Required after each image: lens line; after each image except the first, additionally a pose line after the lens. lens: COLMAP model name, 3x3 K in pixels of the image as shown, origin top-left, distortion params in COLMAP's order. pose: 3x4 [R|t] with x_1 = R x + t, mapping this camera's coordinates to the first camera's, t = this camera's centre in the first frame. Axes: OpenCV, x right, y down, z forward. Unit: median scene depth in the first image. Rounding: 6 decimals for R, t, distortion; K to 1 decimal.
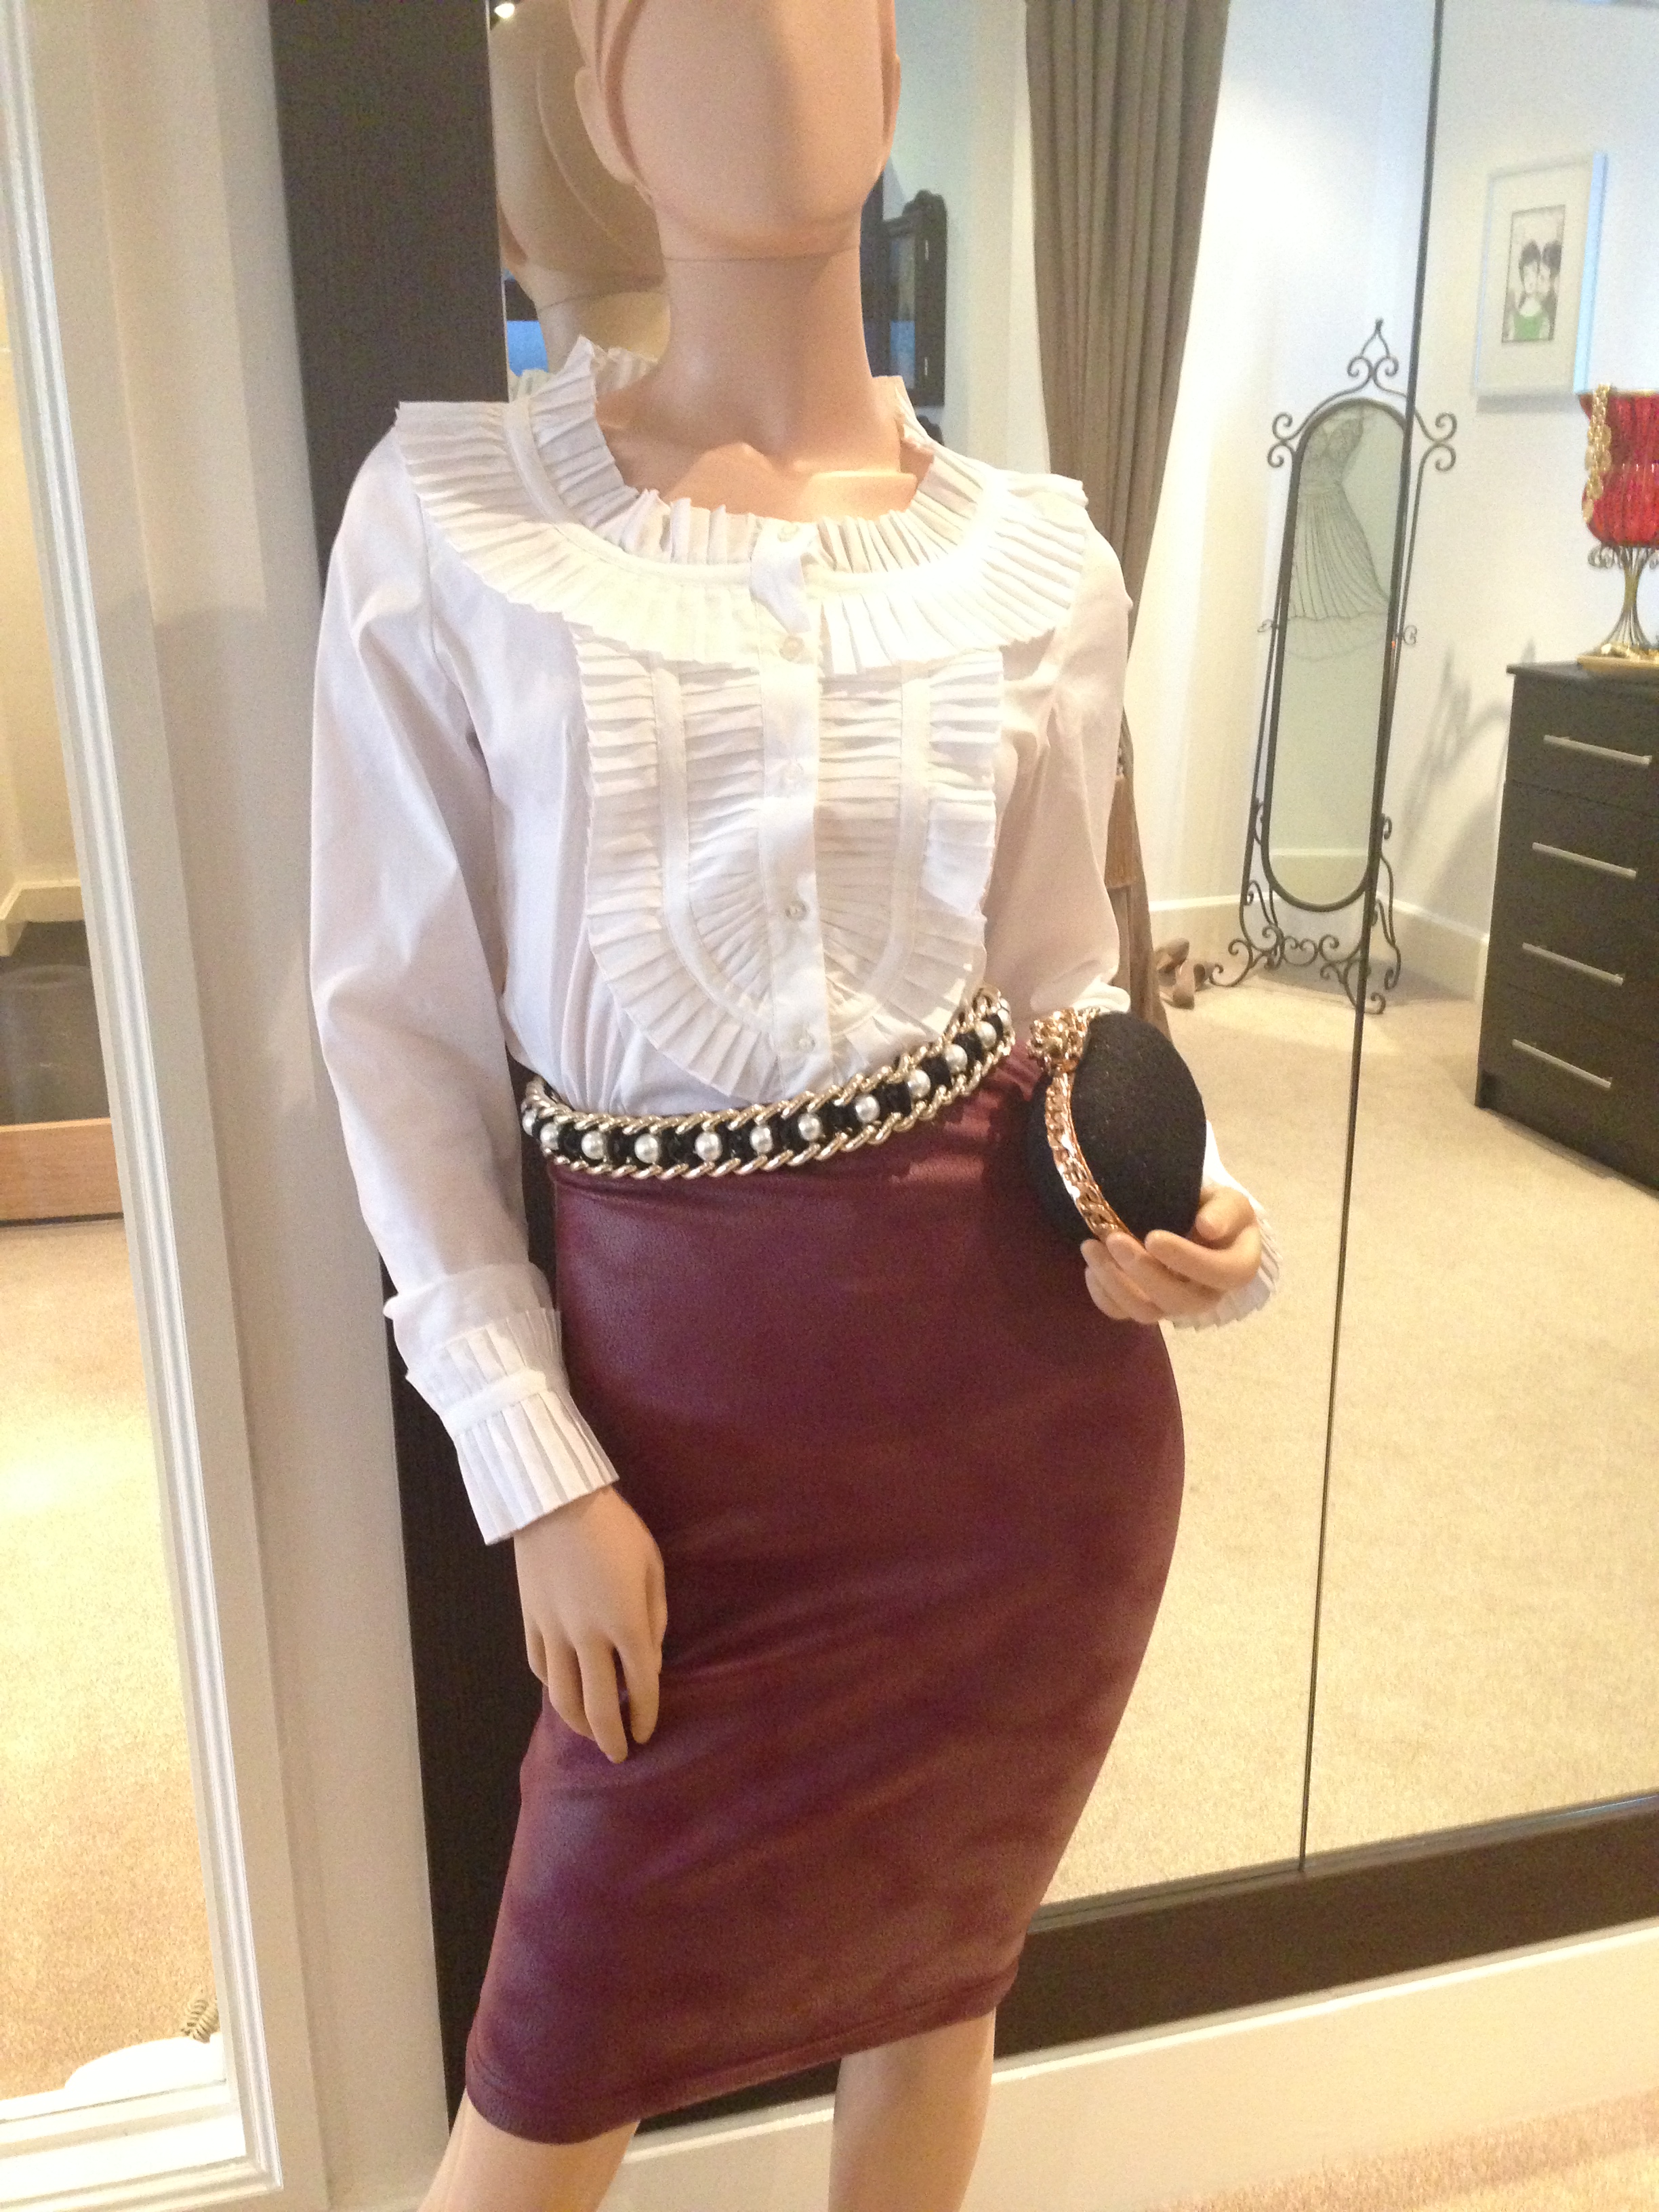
lens RADIAL K [[2087.5, 0, 798.1], [0, 2087.5, 1113.5], [0, 0, 1]] dist [0.116754, -0.226874]
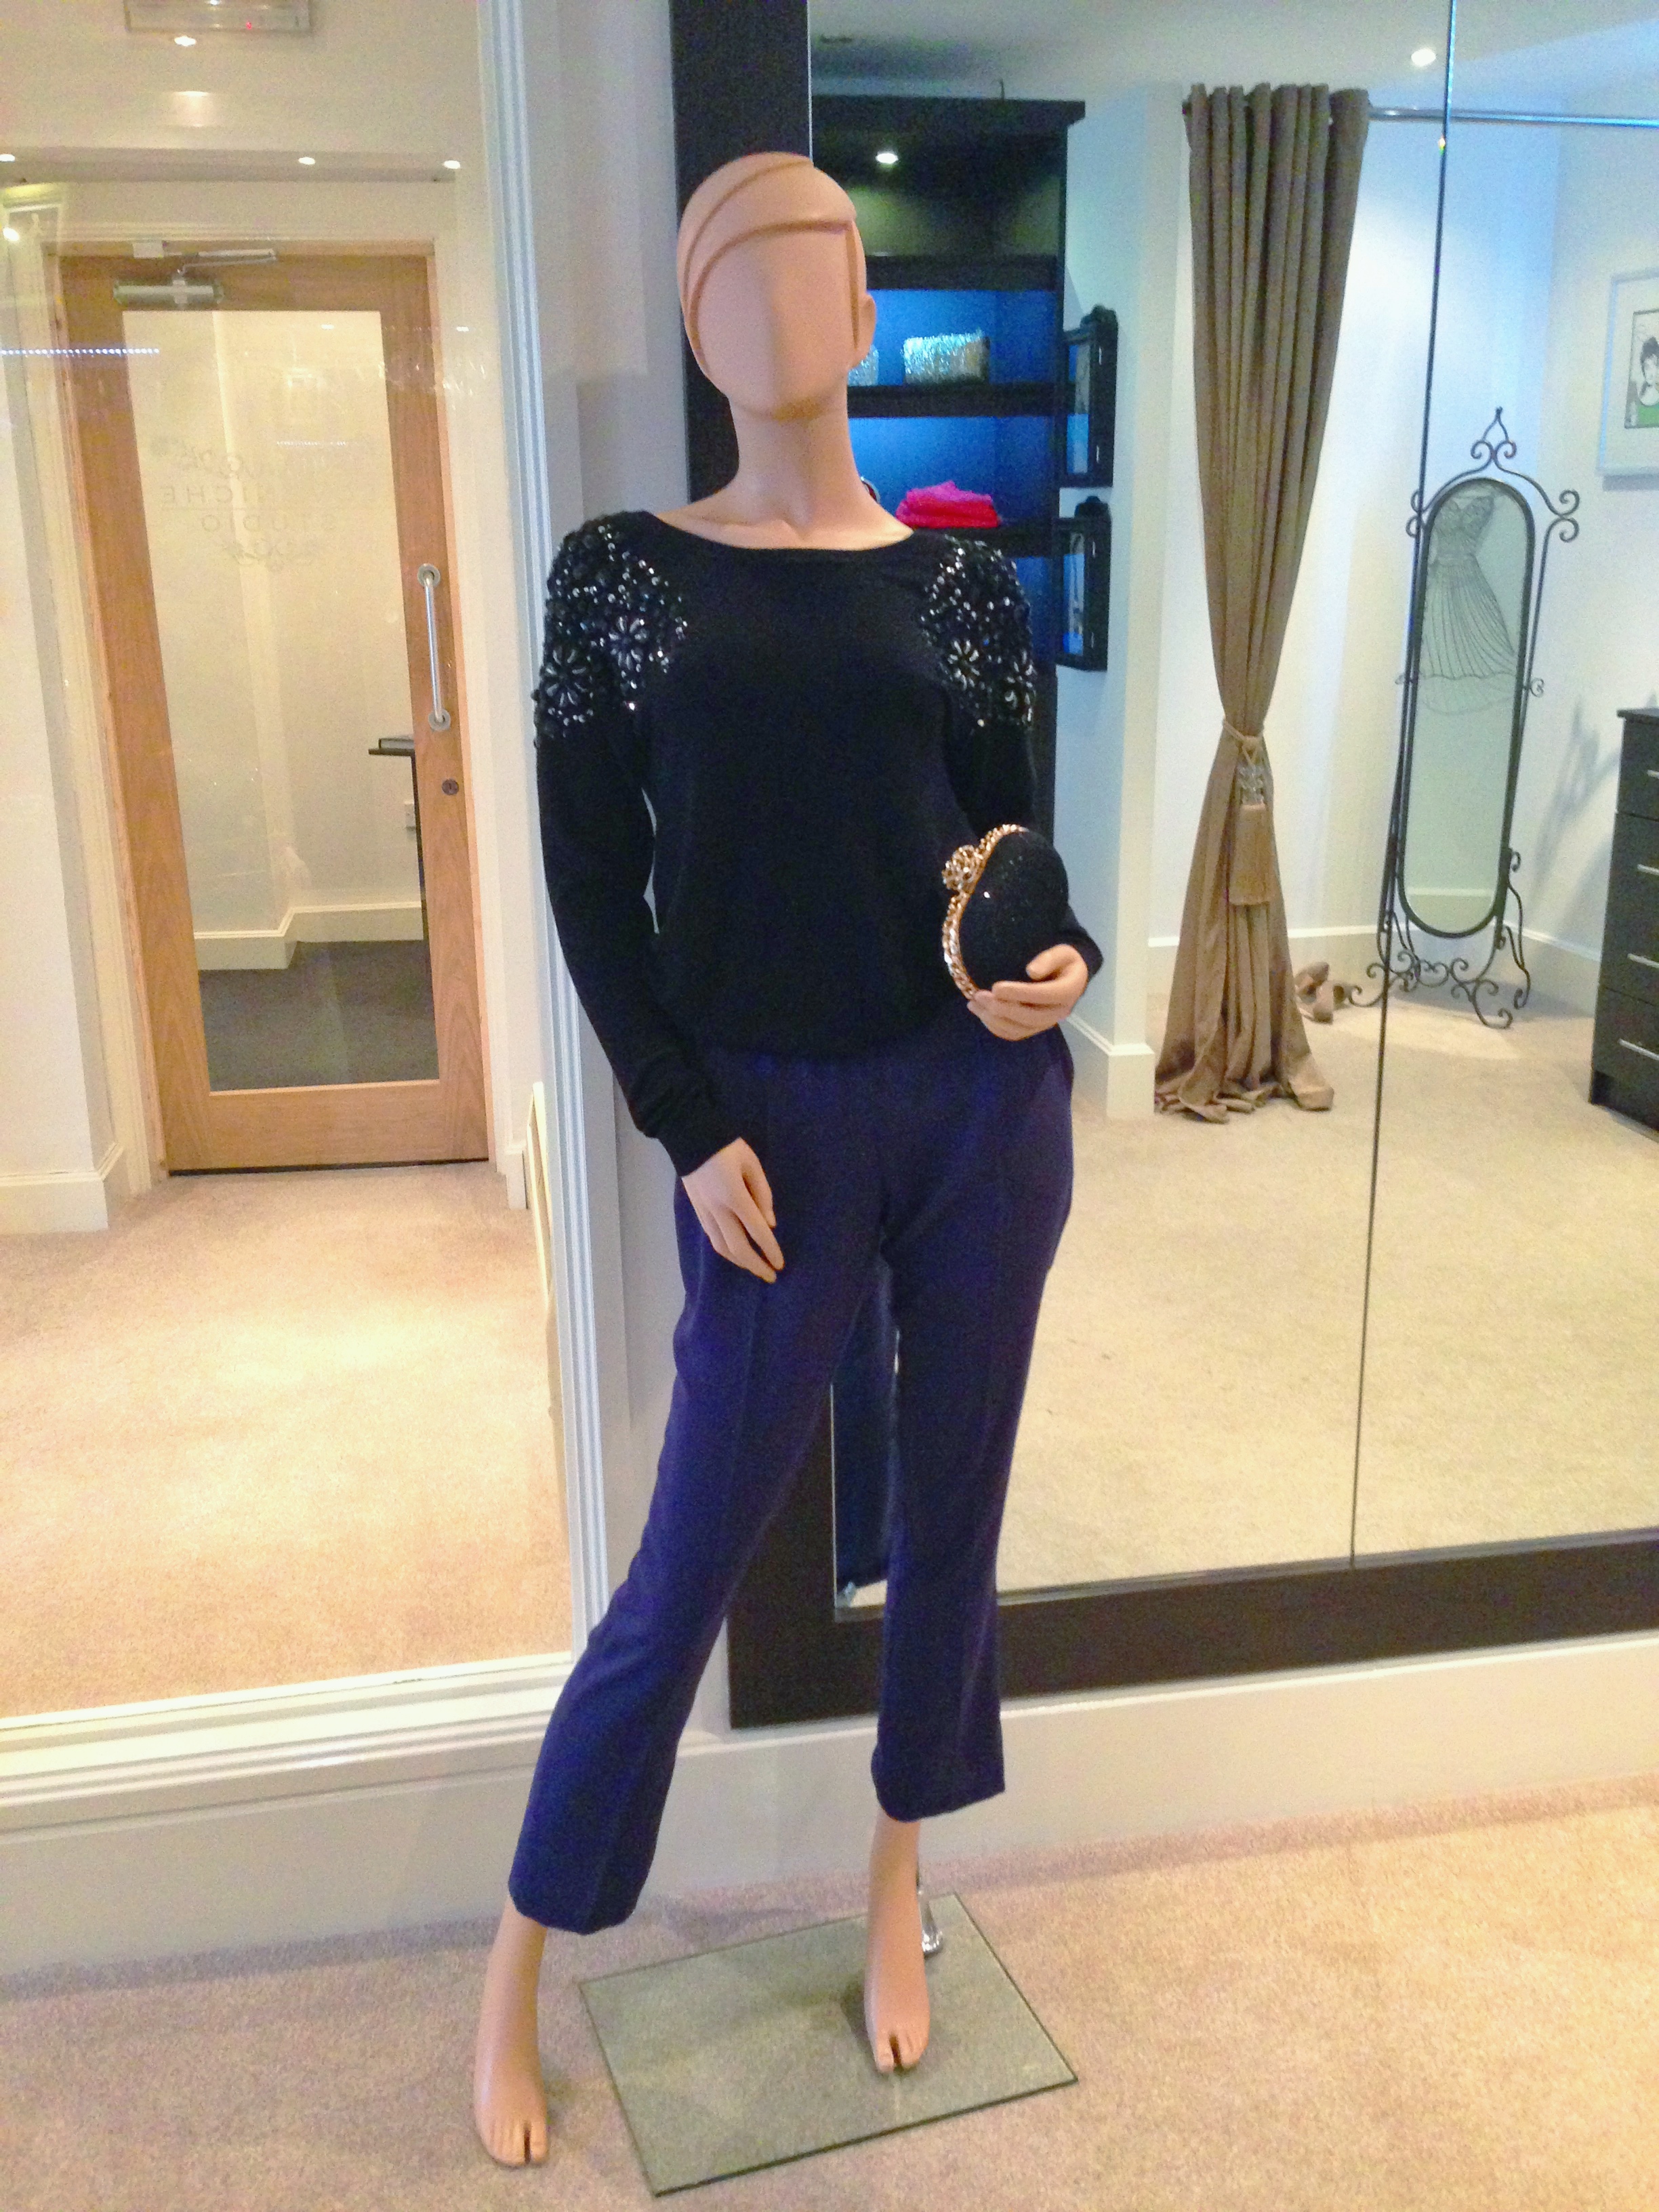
lens RADIAL K [[2084.2, 0, 787.8], [0, 2084.2, 1114.1], [0, 0, 1]] dist [0.157256, -0.293594]
pose [[0.996291, 0.018990, -0.083922, -0.004635], [-0.022037, 0.999125, -0.035537, 0.052105], [0.083173, 0.037255, 0.995838, -0.152546]]
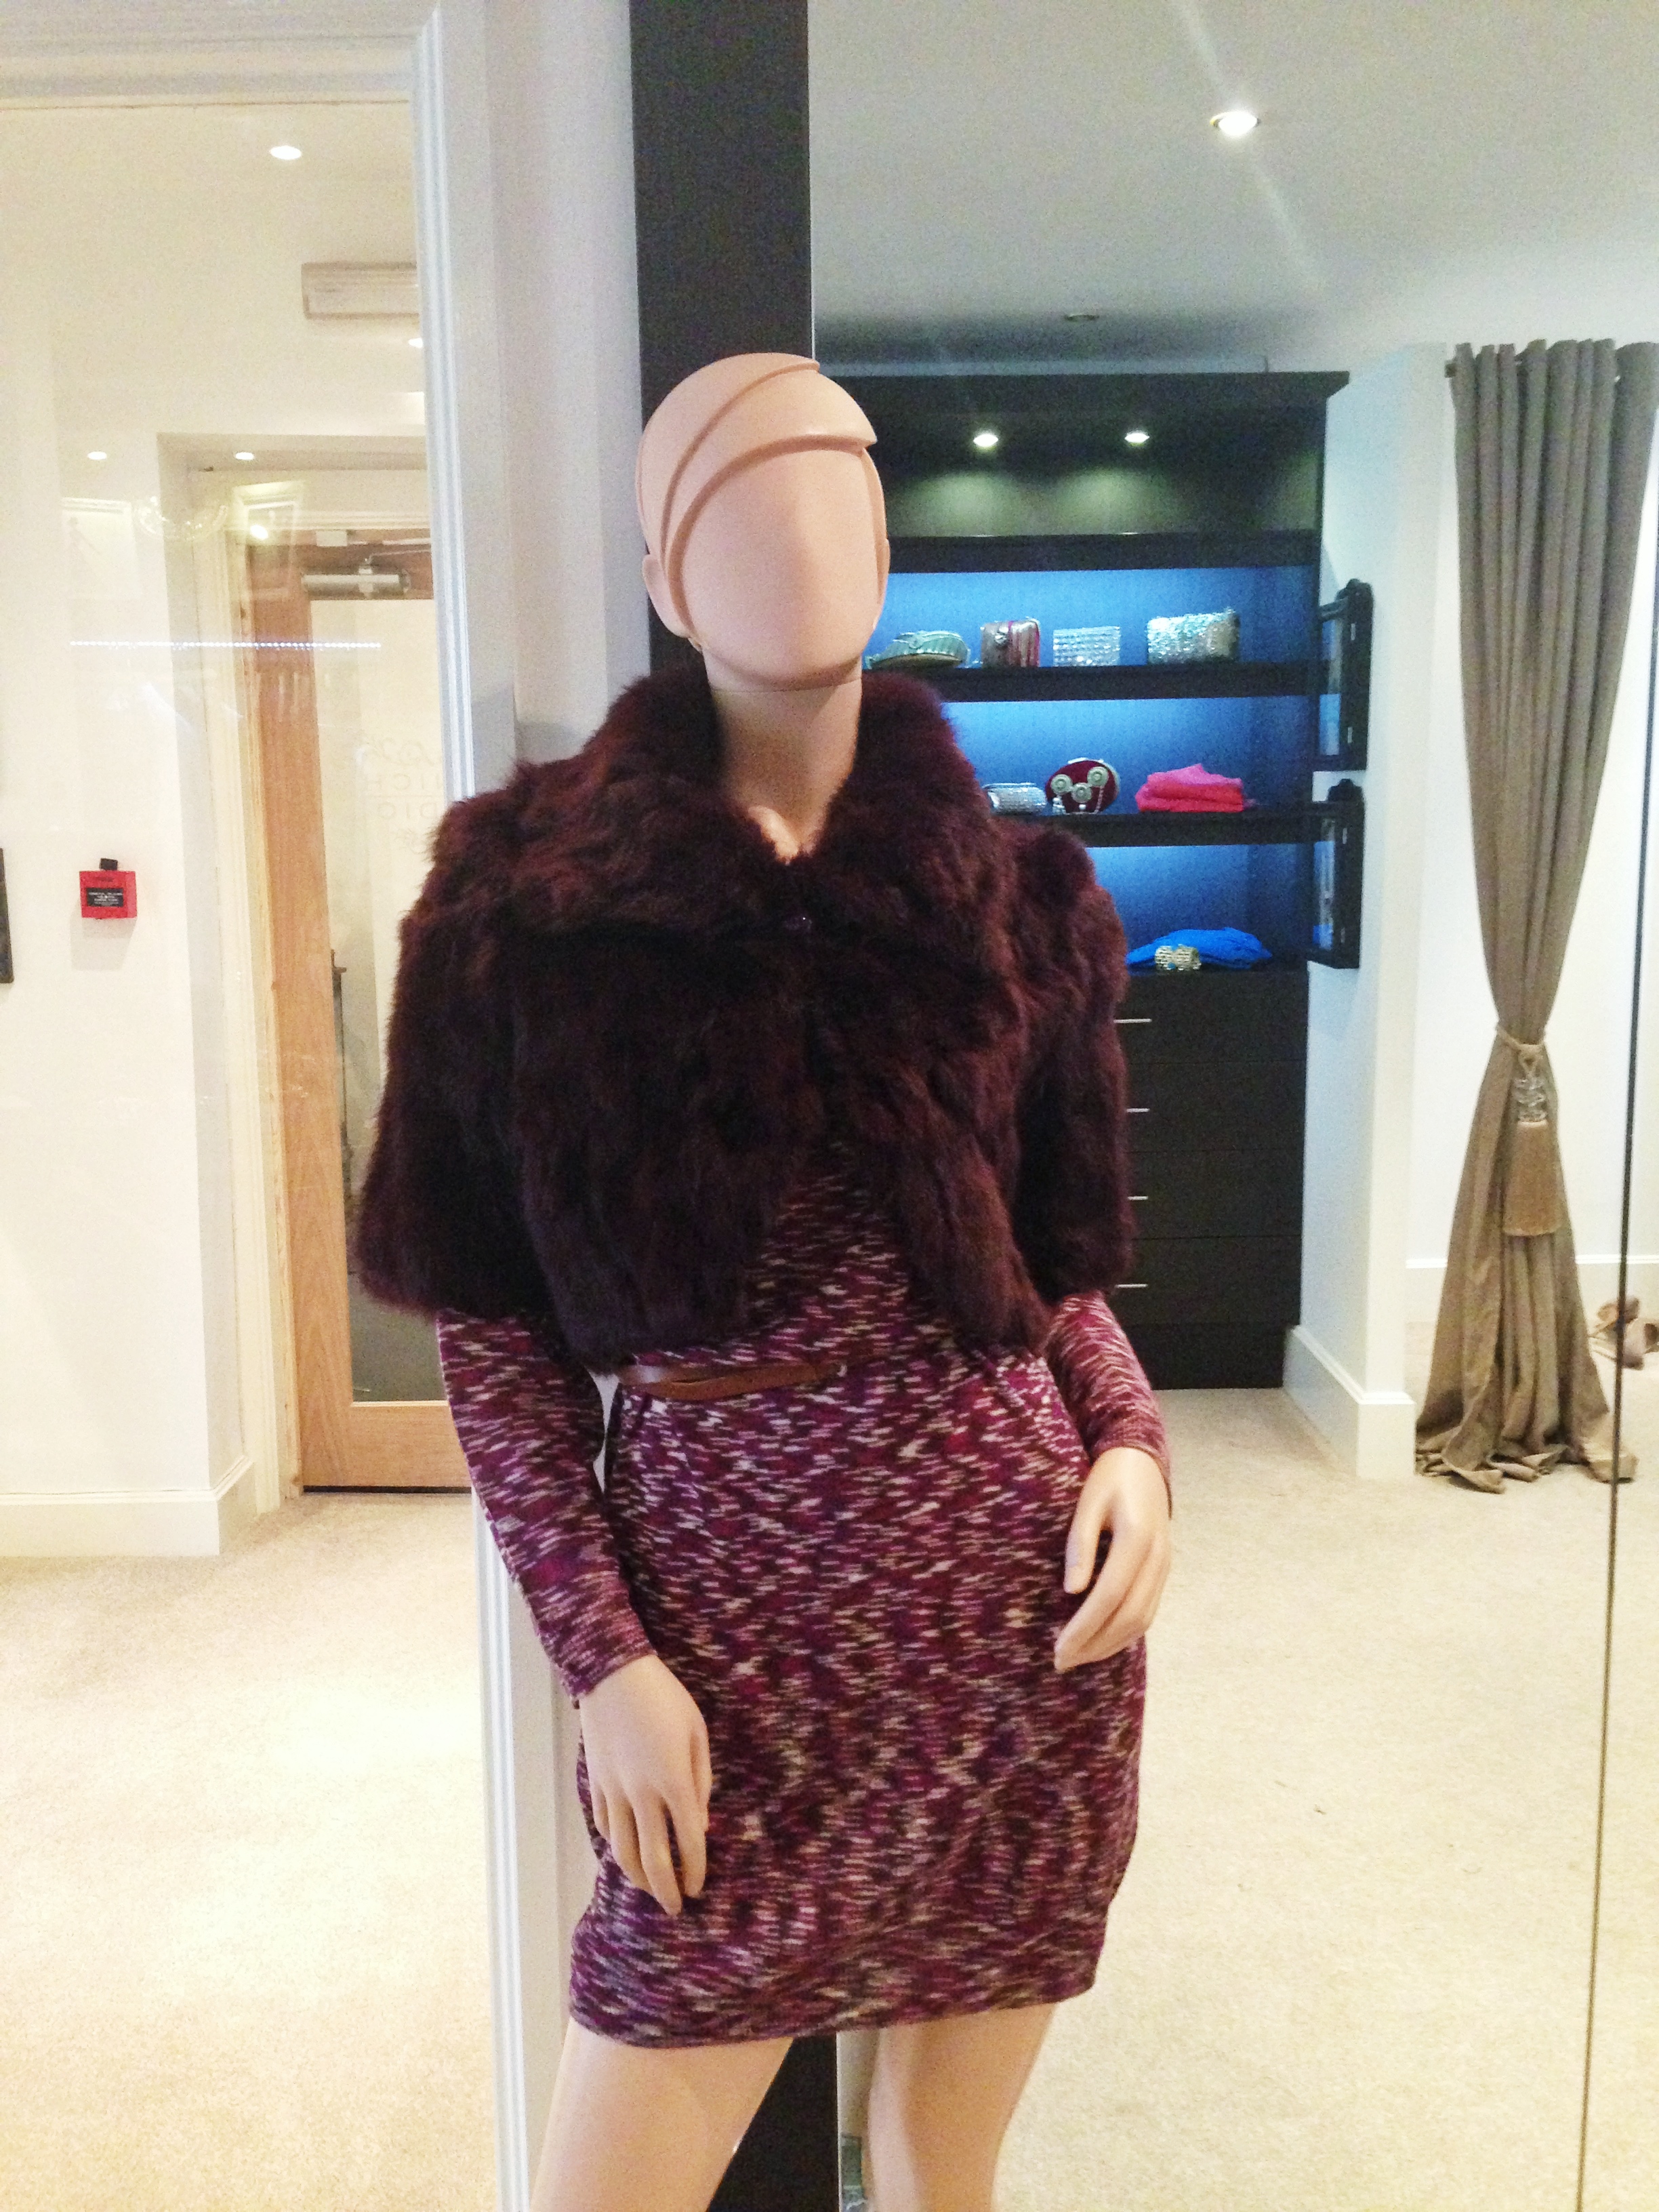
lens RADIAL K [[2056.4, 0, 797.3], [0, 2056.4, 1109.4], [0, 0, 1]] dist [0.086285, -0.121682]
pose [[0.970463, 0.033949, -0.238849, 0.042528], [-0.071463, 0.986069, -0.150206, 0.006856], [0.230422, 0.162838, 0.959369, -0.028012]]
